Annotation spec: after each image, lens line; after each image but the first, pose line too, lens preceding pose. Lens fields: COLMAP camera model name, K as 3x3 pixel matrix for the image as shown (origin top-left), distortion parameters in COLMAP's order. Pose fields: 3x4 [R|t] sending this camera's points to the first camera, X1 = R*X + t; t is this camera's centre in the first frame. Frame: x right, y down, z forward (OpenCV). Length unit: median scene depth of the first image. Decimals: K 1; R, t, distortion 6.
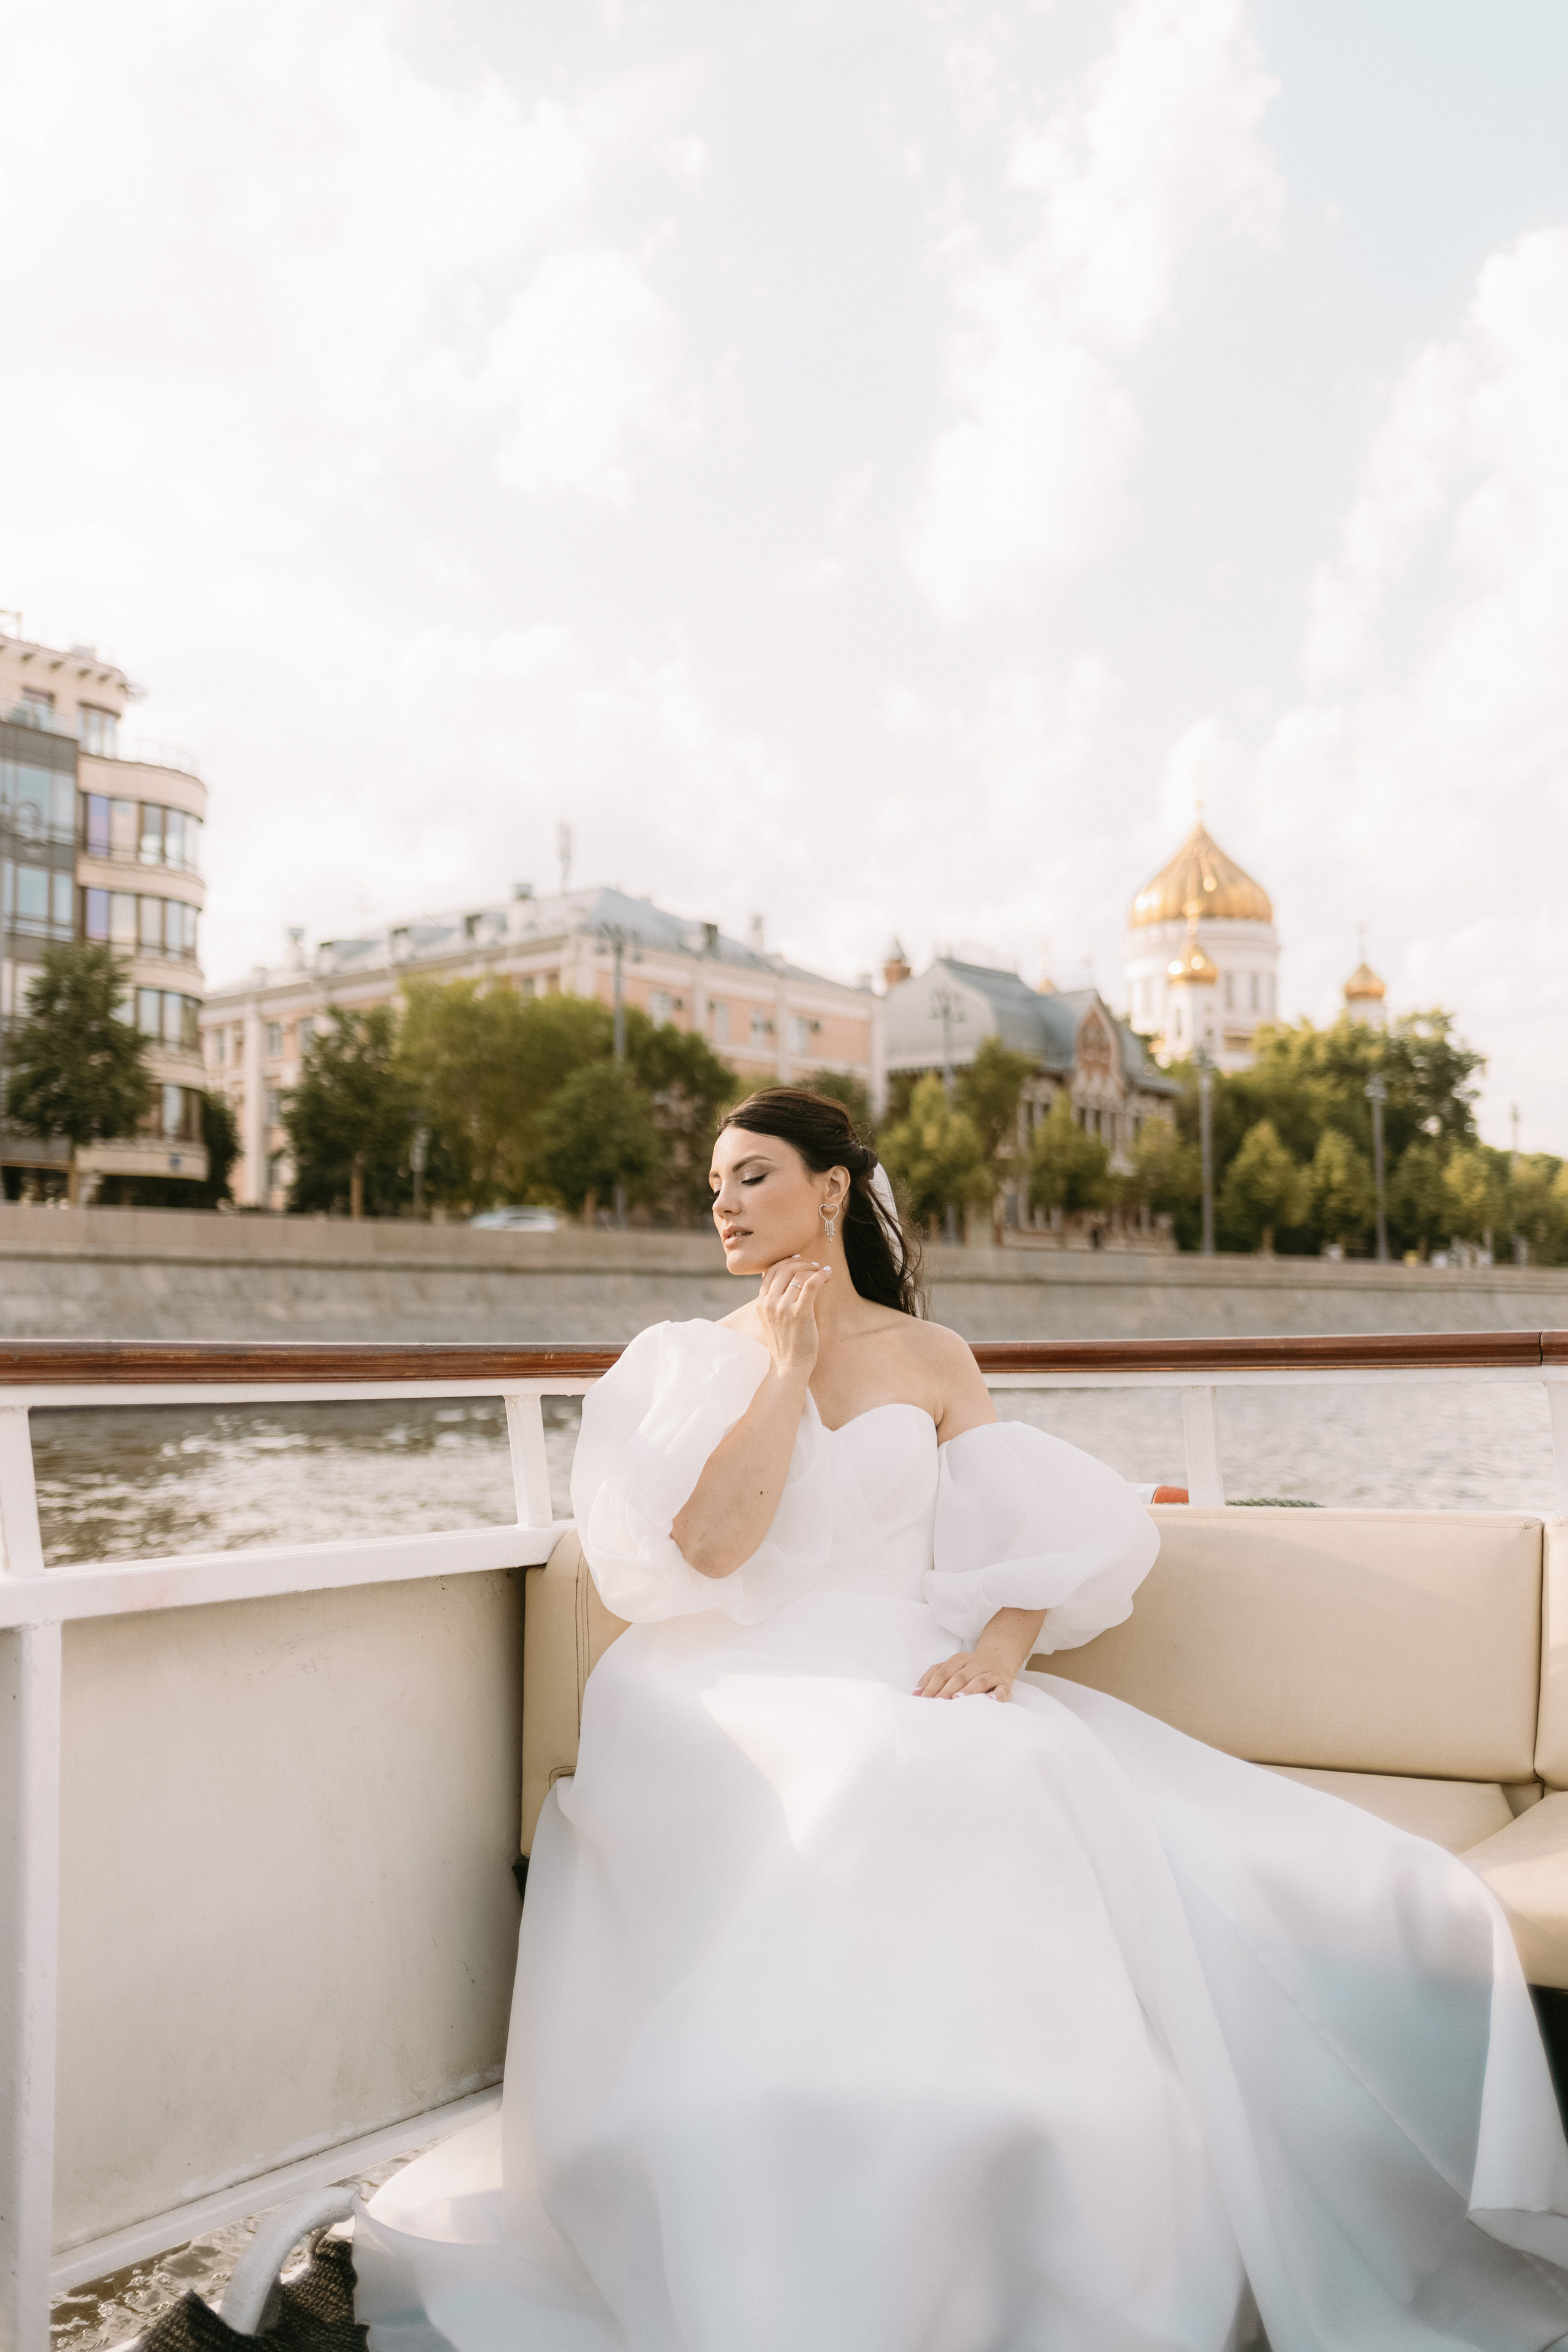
lens RADIAL K [[2374.6, 0, 784.0], [0, 2374.6, 1176.0], [0, 0, 1]] dist [-0.006631, -0.748346]
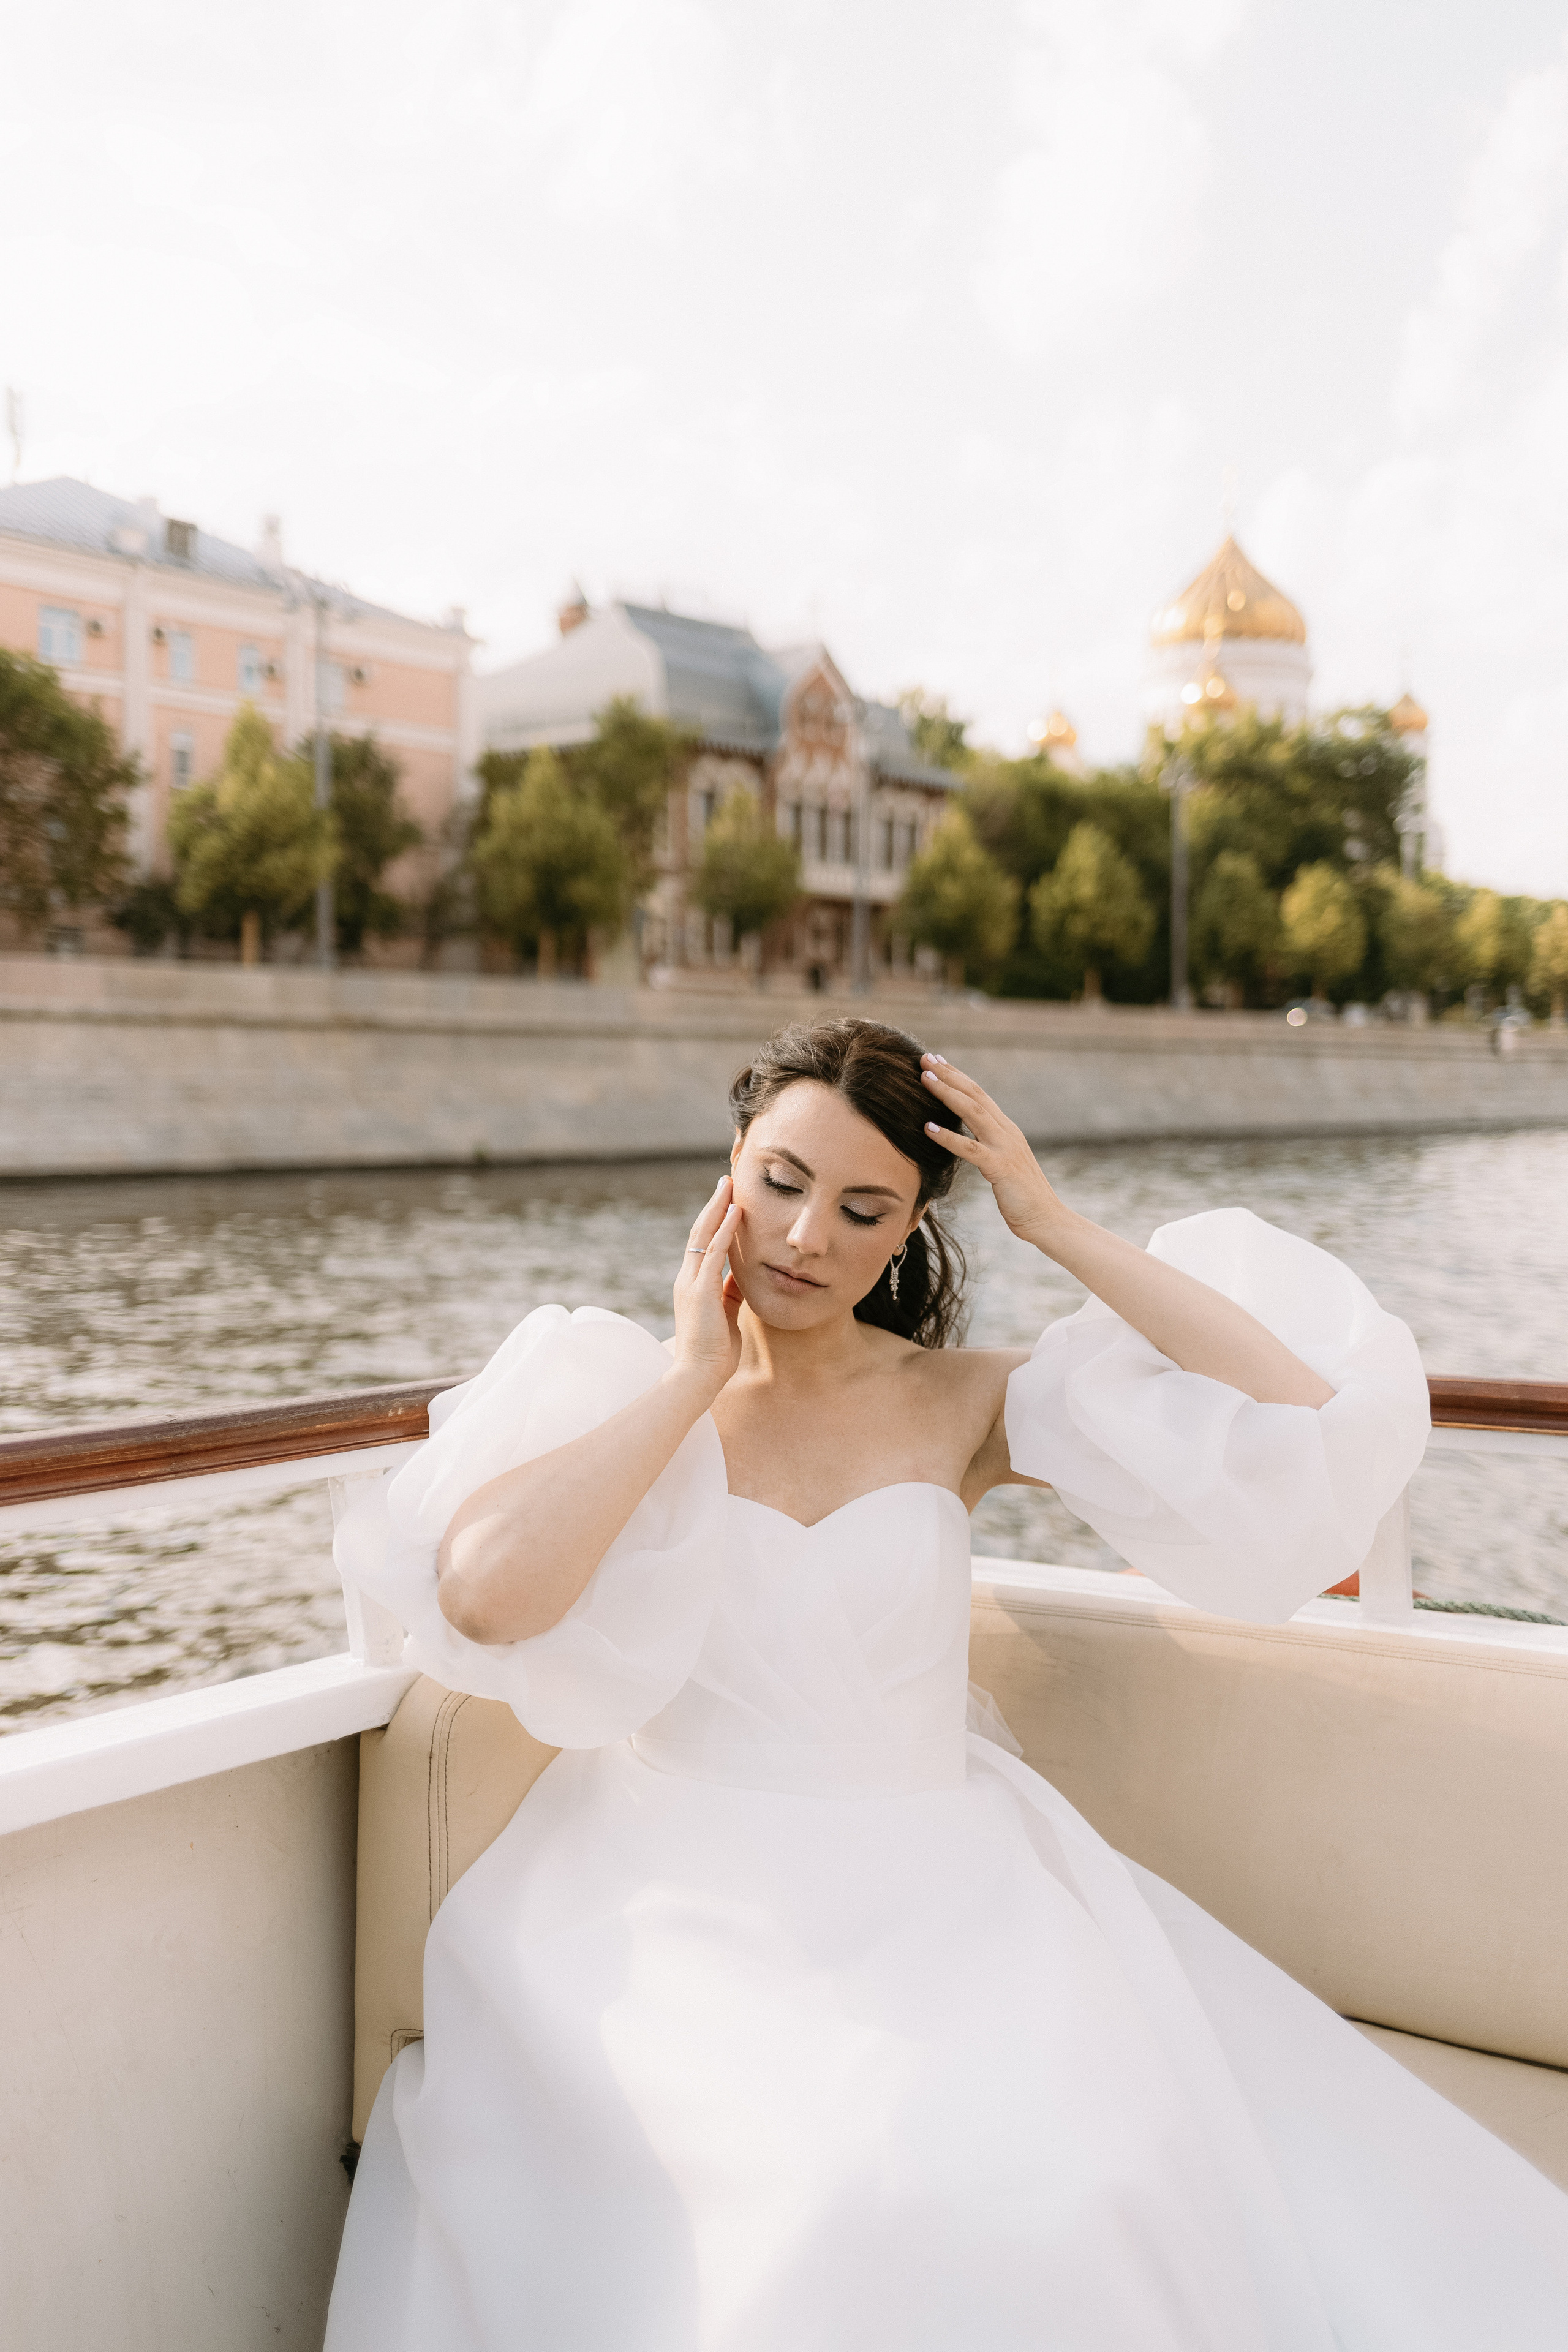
lens RADIAL K [[2386.9, 0, 784.0], [0, 2386.9, 1176.0], [0, 0, 1]] dist [-0.005941, 0.015862]
pose [[0.999262, 0.012619, -0.036291, 0.150894], [-0.008847, 0.994717, 0.102276, 0.011598], [0.037390, -0.101880, 0.994094, 0.237534]]
